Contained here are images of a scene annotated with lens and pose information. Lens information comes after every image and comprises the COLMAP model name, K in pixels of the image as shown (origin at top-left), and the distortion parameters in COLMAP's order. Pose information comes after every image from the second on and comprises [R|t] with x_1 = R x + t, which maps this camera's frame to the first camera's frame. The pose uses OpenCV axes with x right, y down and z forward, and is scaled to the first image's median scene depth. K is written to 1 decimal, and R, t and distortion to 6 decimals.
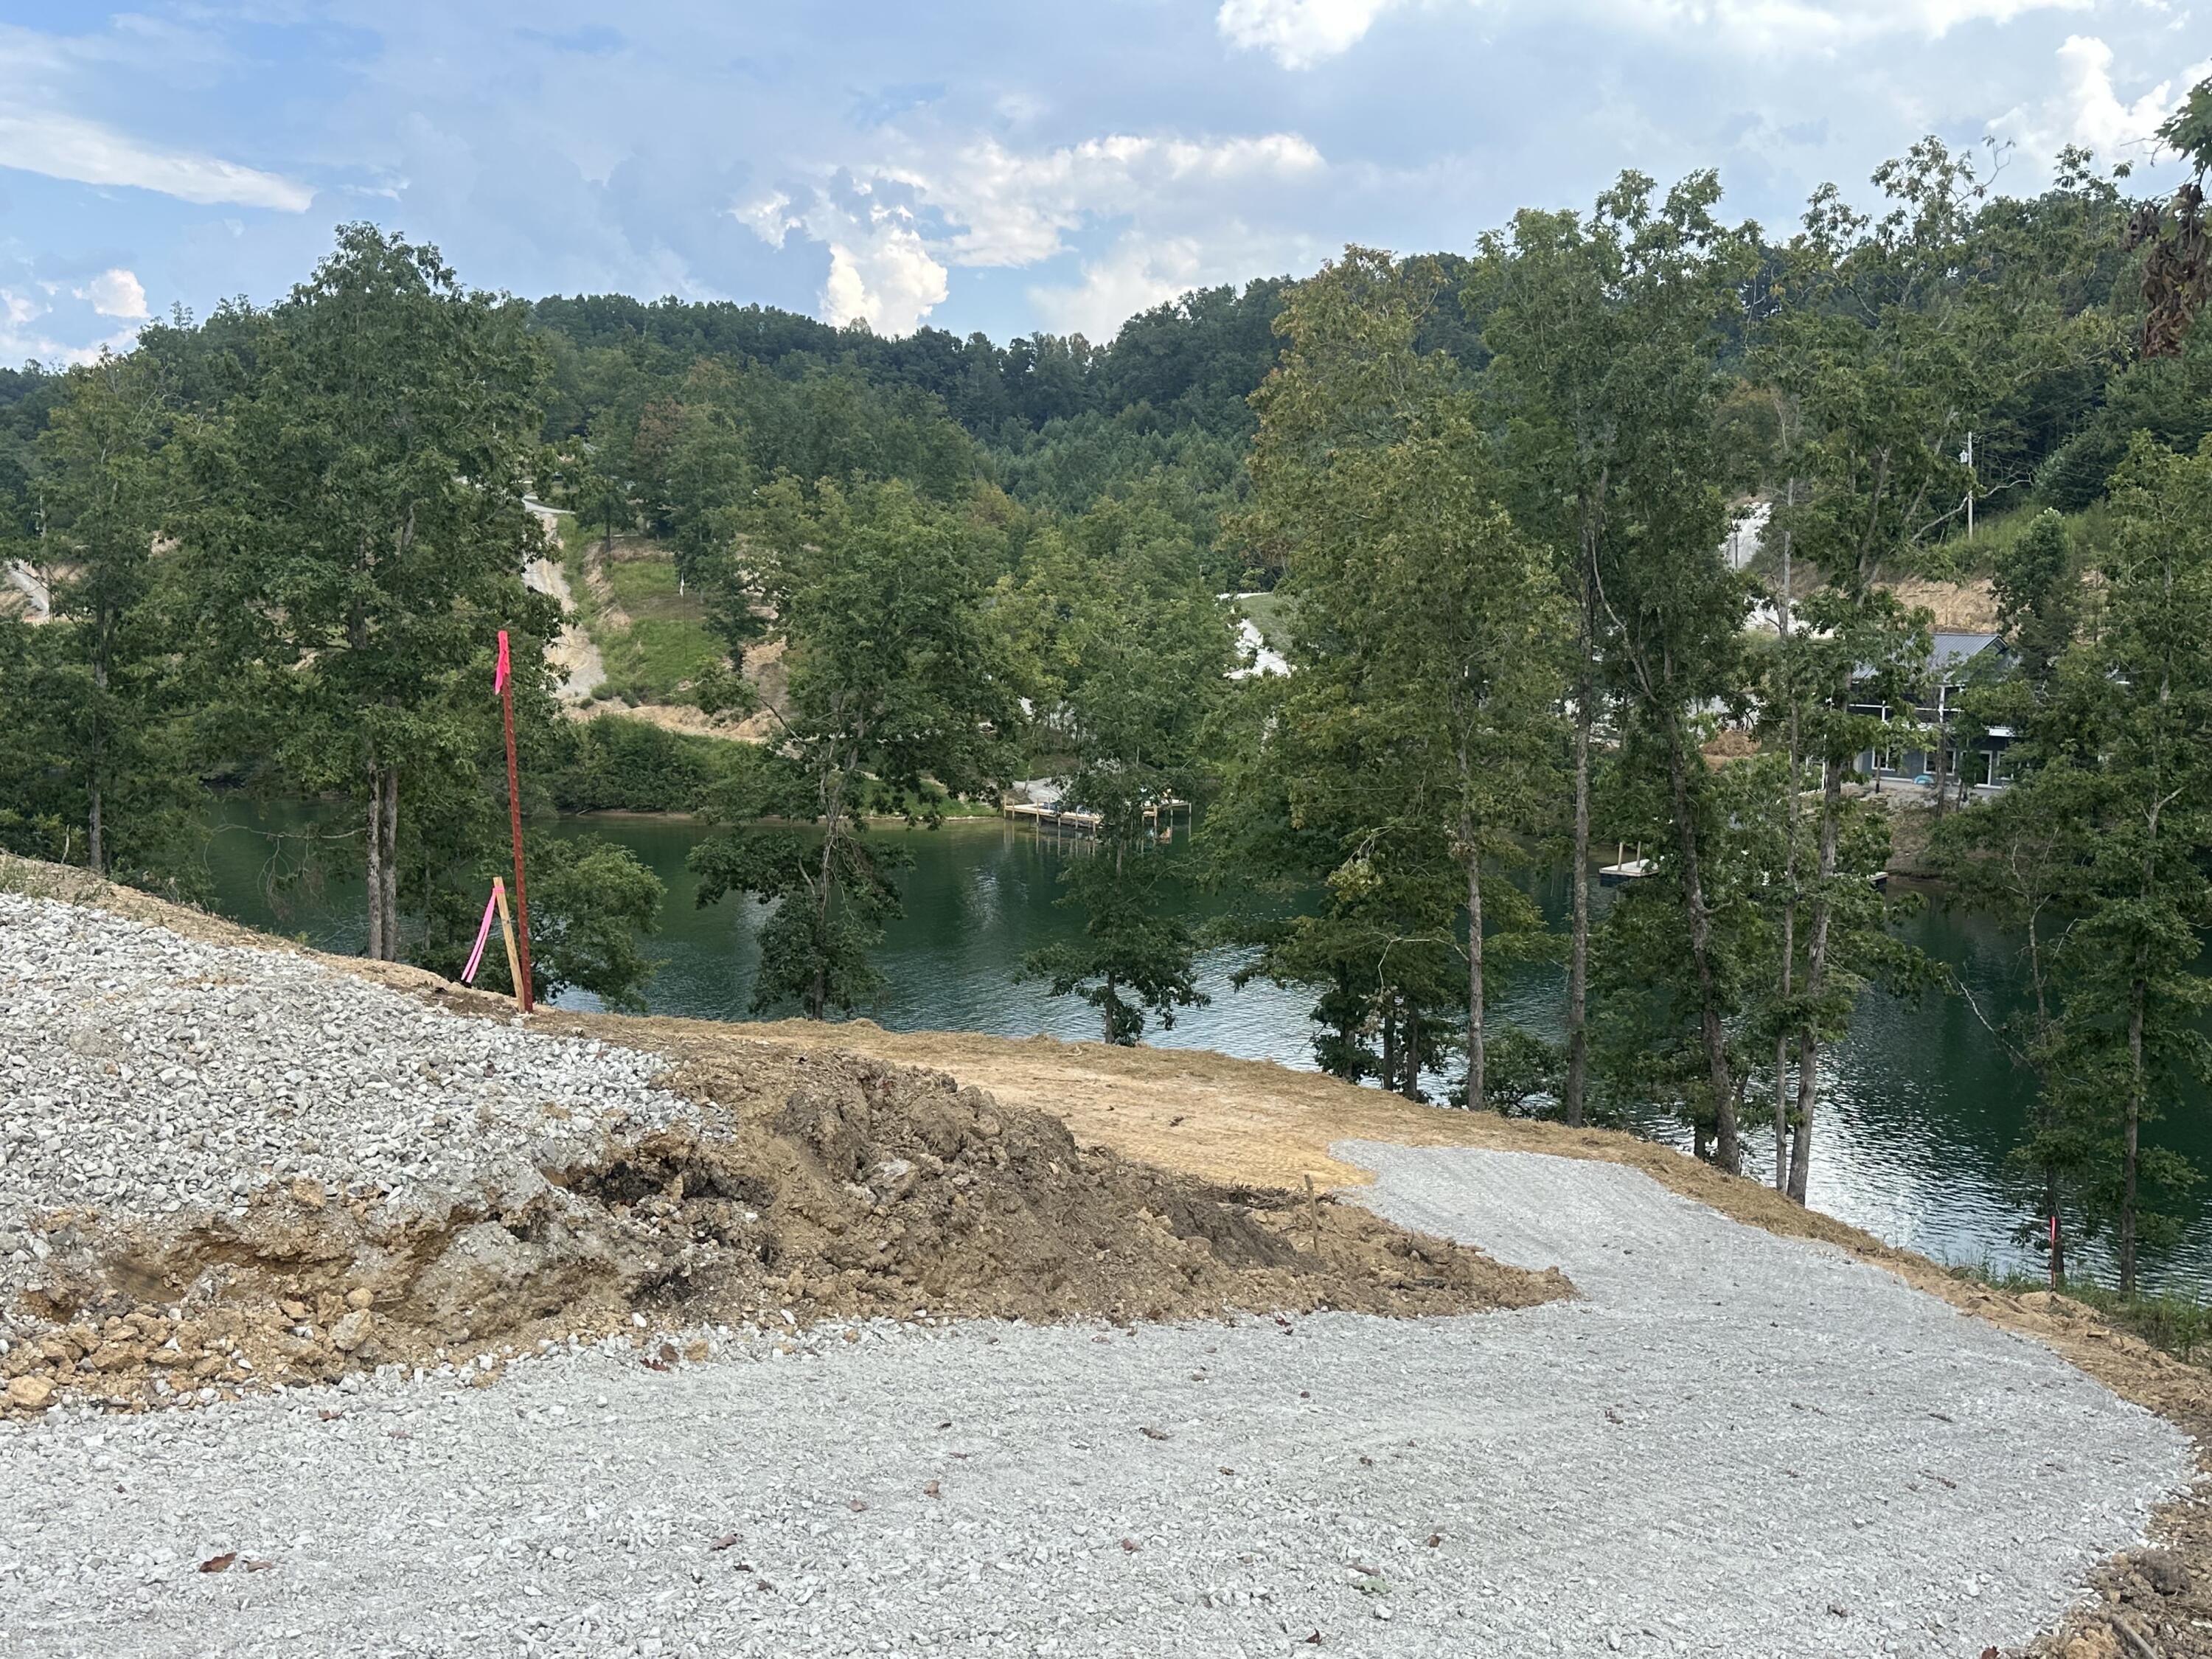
lens RADIAL K [[2161.3, 0, 1094.9], [0, 2161.3, 884.5], [0, 0, 1]] dist [0.070360, 0.000000]
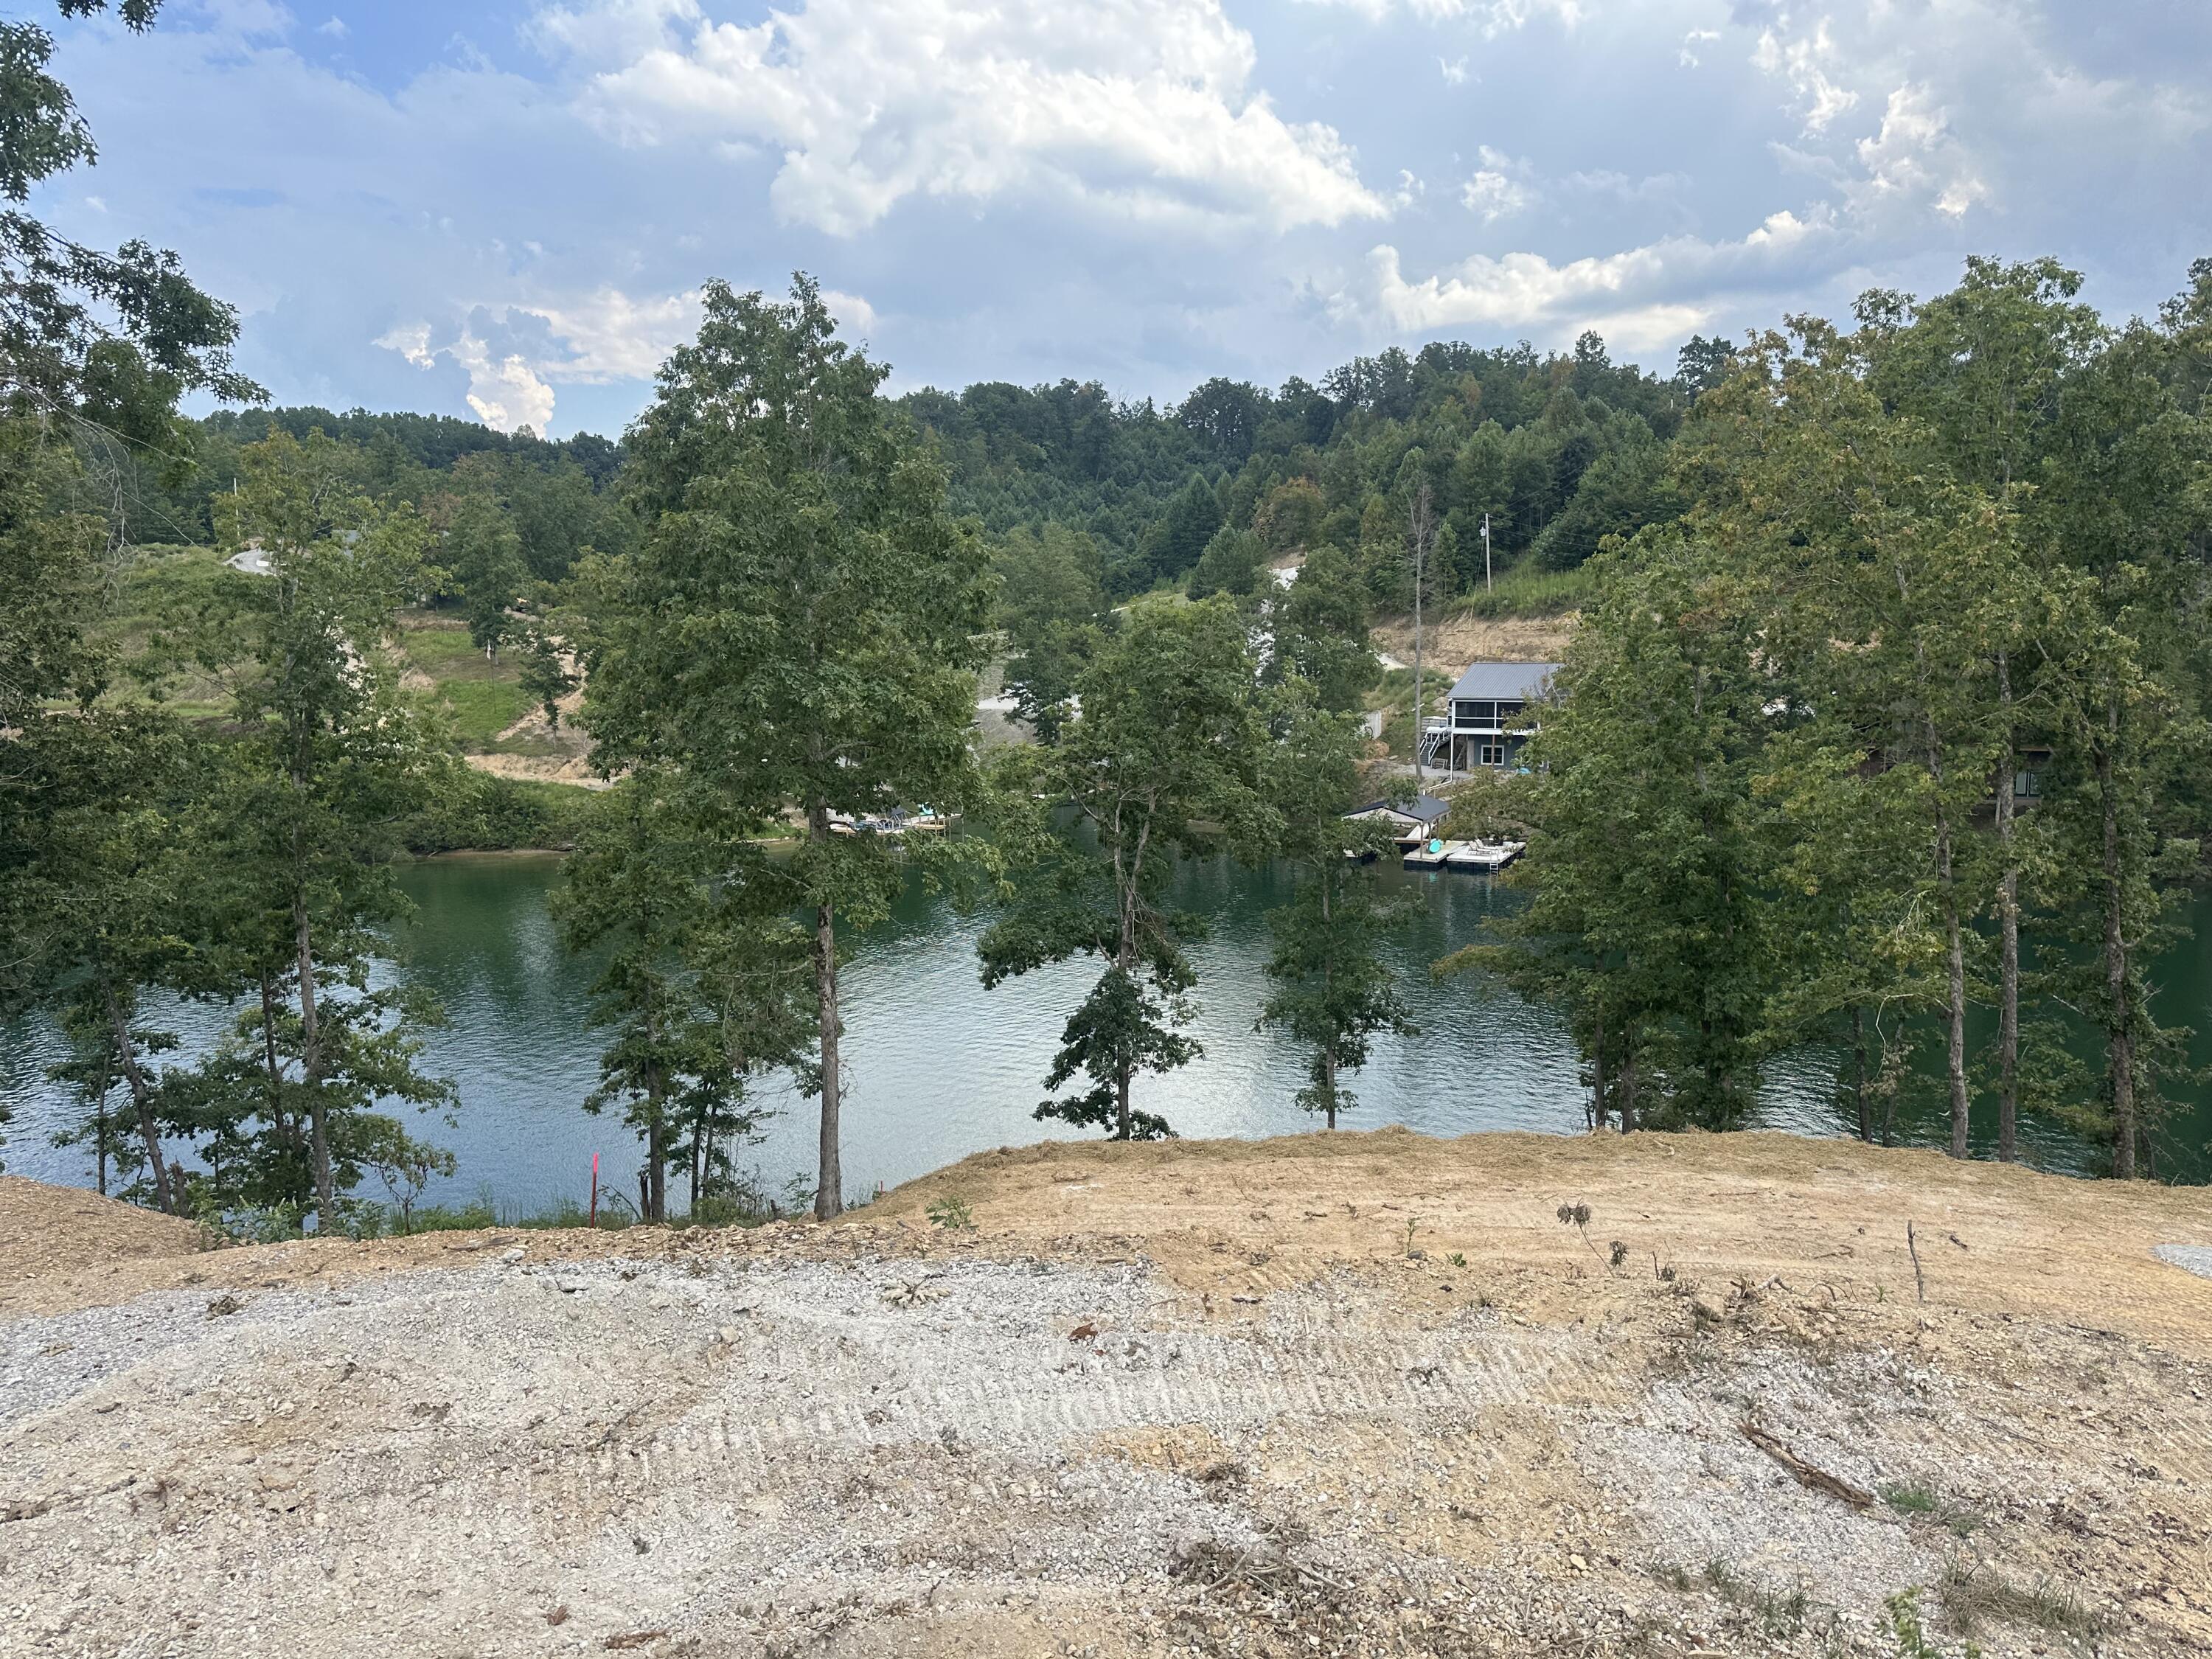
lens RADIAL K [[1608.0, 0, 1134.7], [0, 1608.0, 856.9], [0, 0, 1]] dist [0.065090, -0.078706]
pose [[0.965769, -0.063449, 0.251523, -0.380619], [0.062785, 0.997970, 0.010673, -0.070253], [-0.251689, 0.005484, 0.967793, 0.345178]]
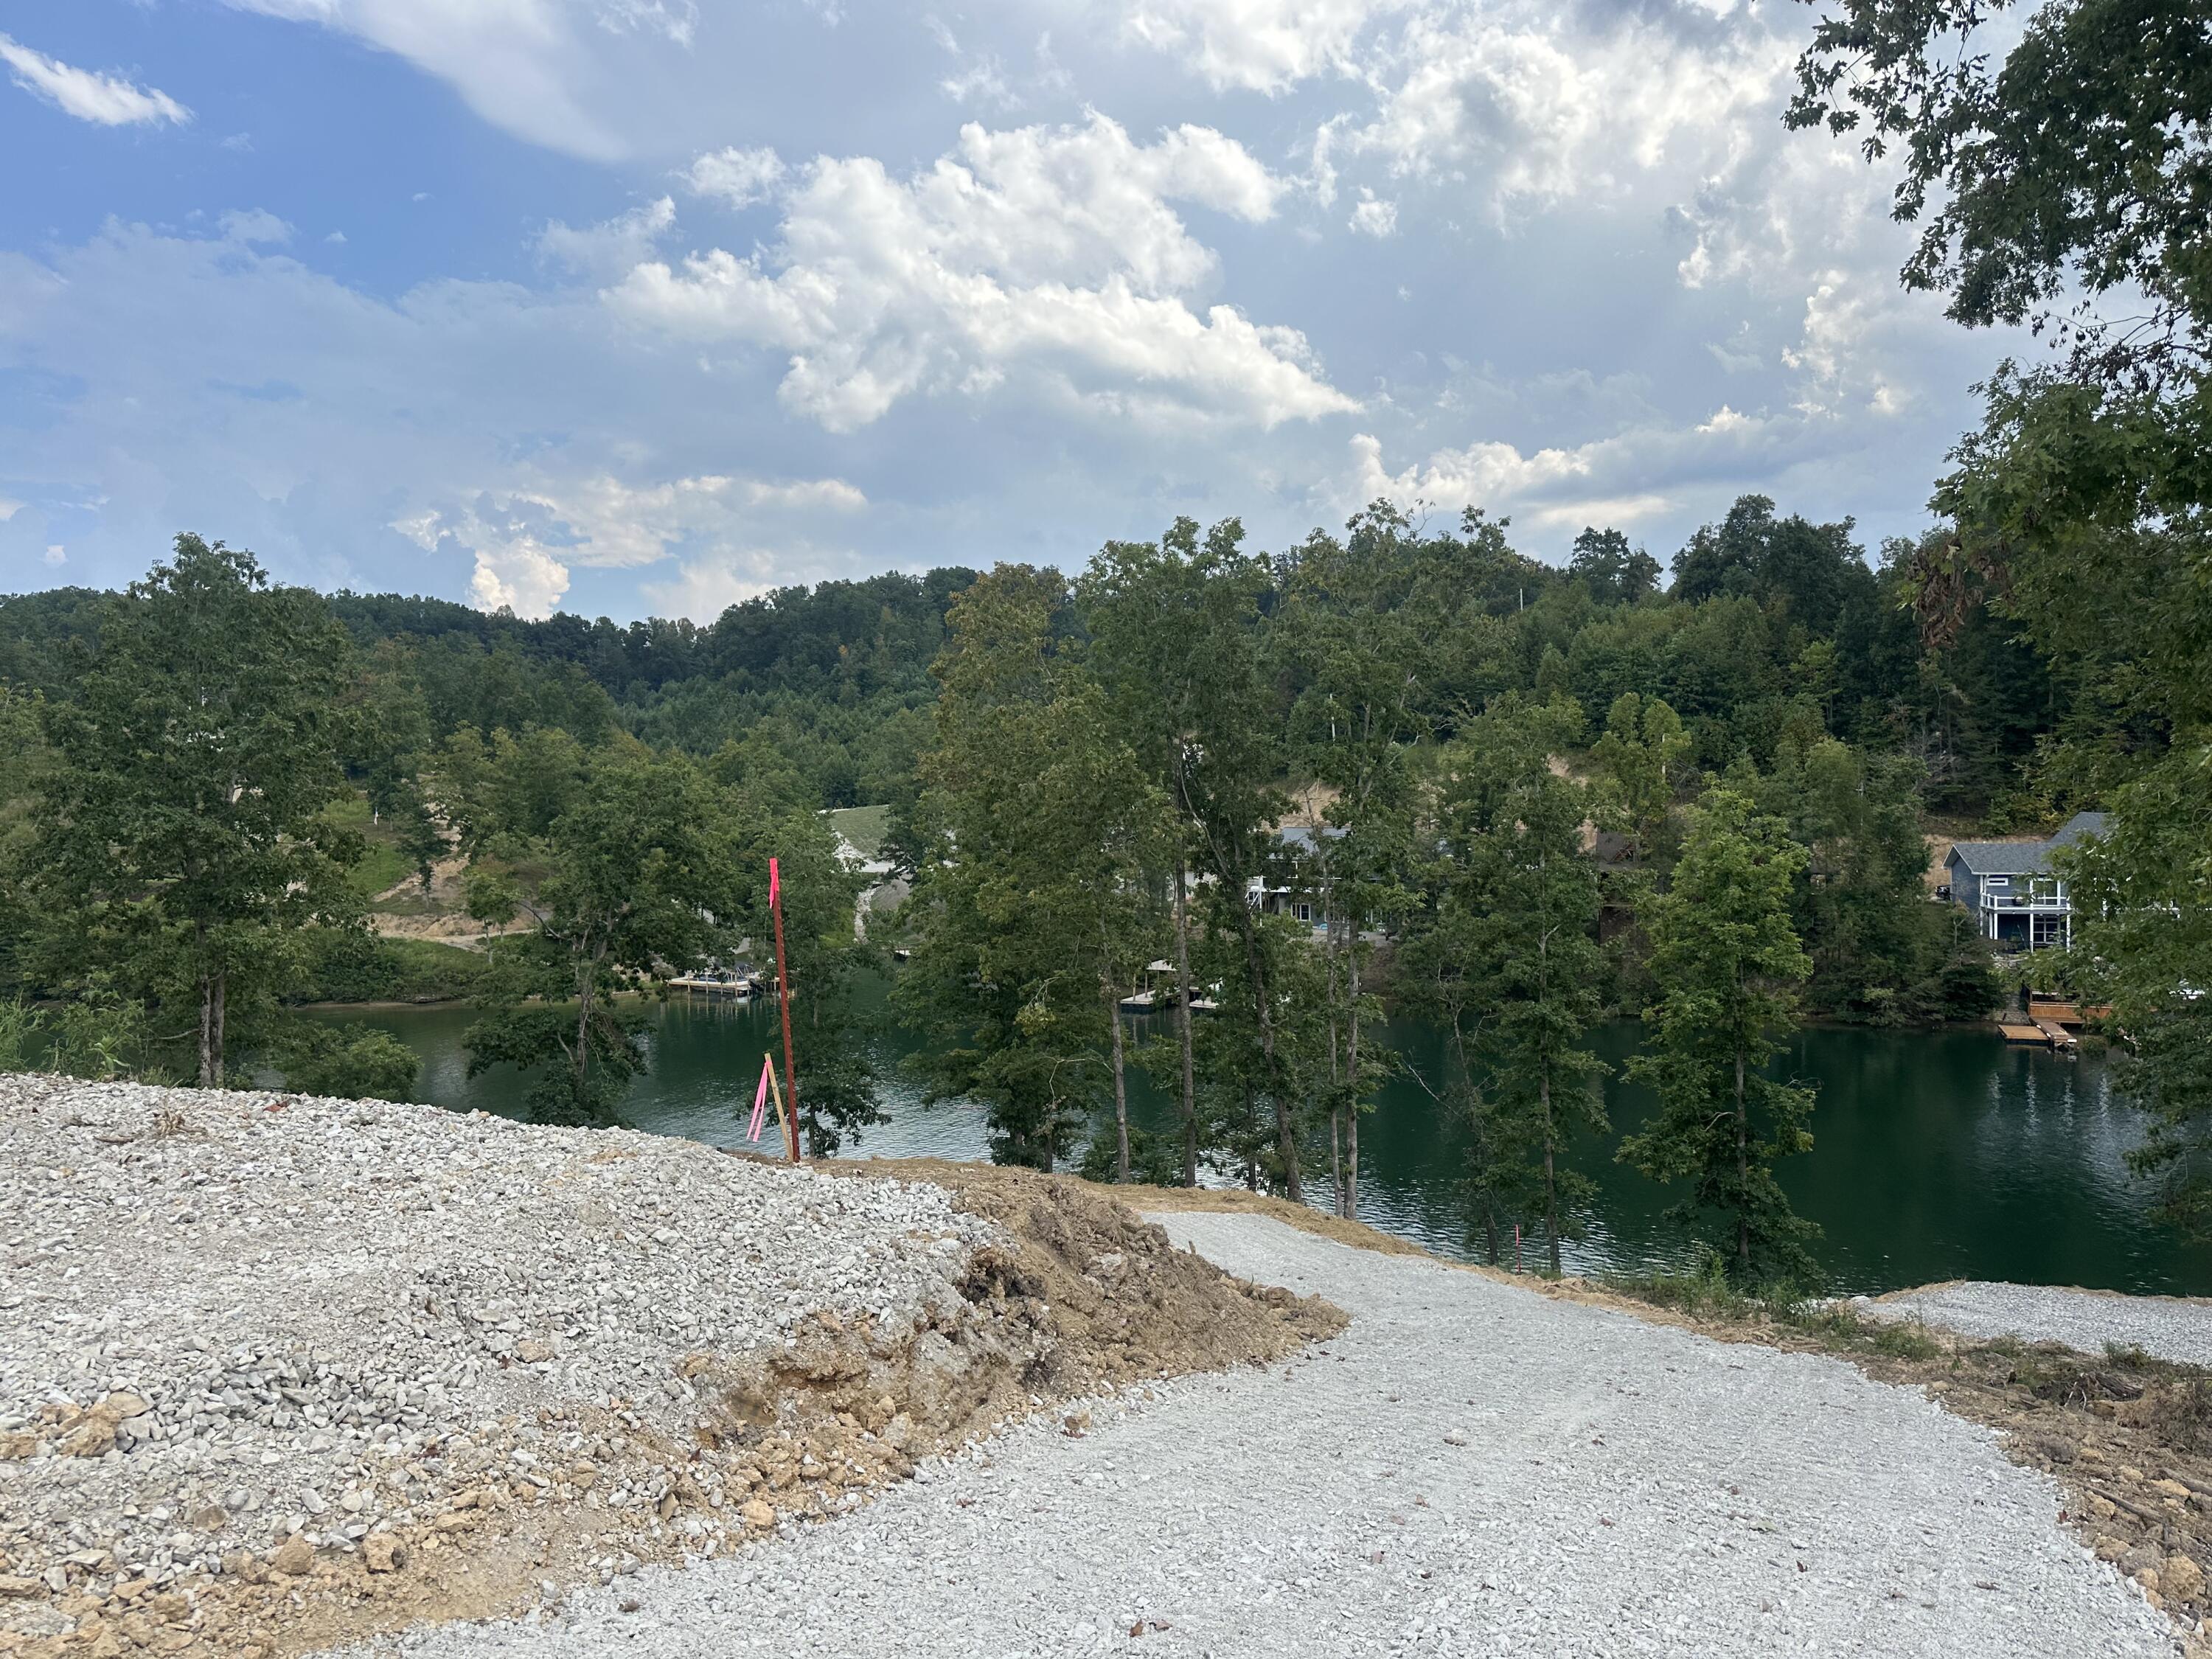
lens RADIAL K [[1608.0, 0, 1140.7], [0, 1608.0, 858.9], [0, 0, 1]] dist [0.065090, -0.078706]
pose [[0.964367, -0.035771, 0.262139, -0.062576], [0.062154, 0.993719, -0.093054, -0.003243], [-0.257164, 0.106031, 0.960533, 0.007965]]
